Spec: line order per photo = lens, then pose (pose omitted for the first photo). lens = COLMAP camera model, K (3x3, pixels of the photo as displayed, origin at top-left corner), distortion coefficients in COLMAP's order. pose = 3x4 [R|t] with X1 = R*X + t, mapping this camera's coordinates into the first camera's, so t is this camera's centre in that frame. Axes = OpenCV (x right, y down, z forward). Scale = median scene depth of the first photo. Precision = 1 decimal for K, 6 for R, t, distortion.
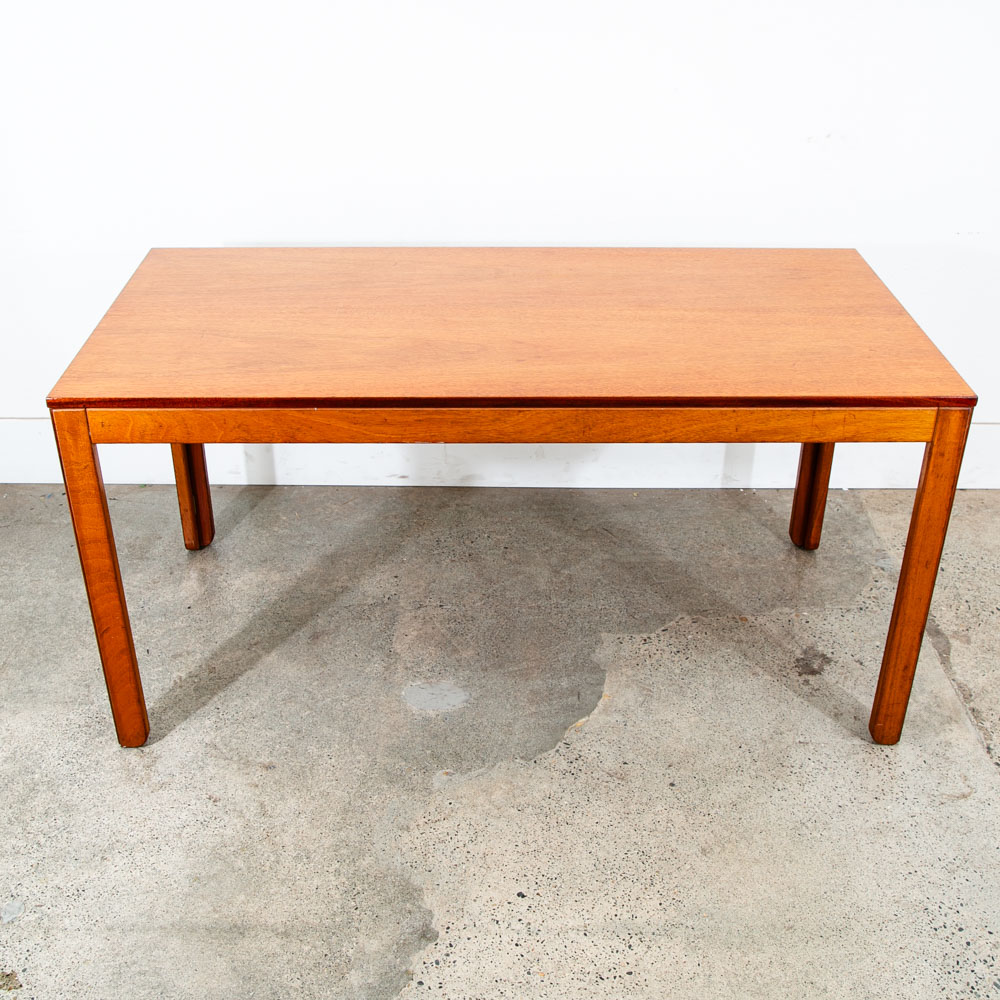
lens RADIAL K [[1315.2, 0, 496.0], [0, 1315.2, 395.0], [0, 0, 1]] dist [-0.040352, 0.000000]
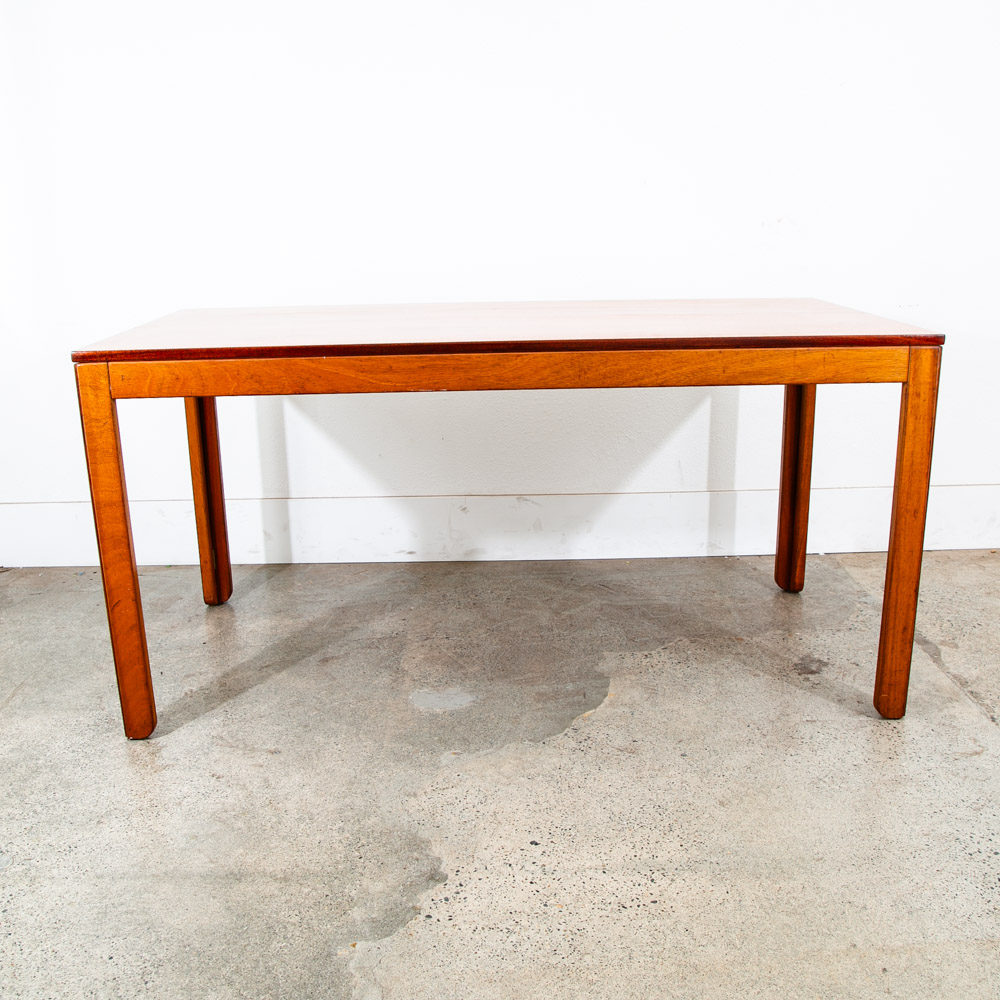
lens RADIAL K [[1104.9, 0, 499.5], [0, 1104.9, 411.2], [0, 0, 1]] dist [-0.073258, 0.000000]
pose [[0.999686, -0.023398, 0.008957, -0.005507], [0.024892, 0.968142, -0.249163, 0.259449], [-0.002842, 0.249308, 0.968420, 0.144205]]
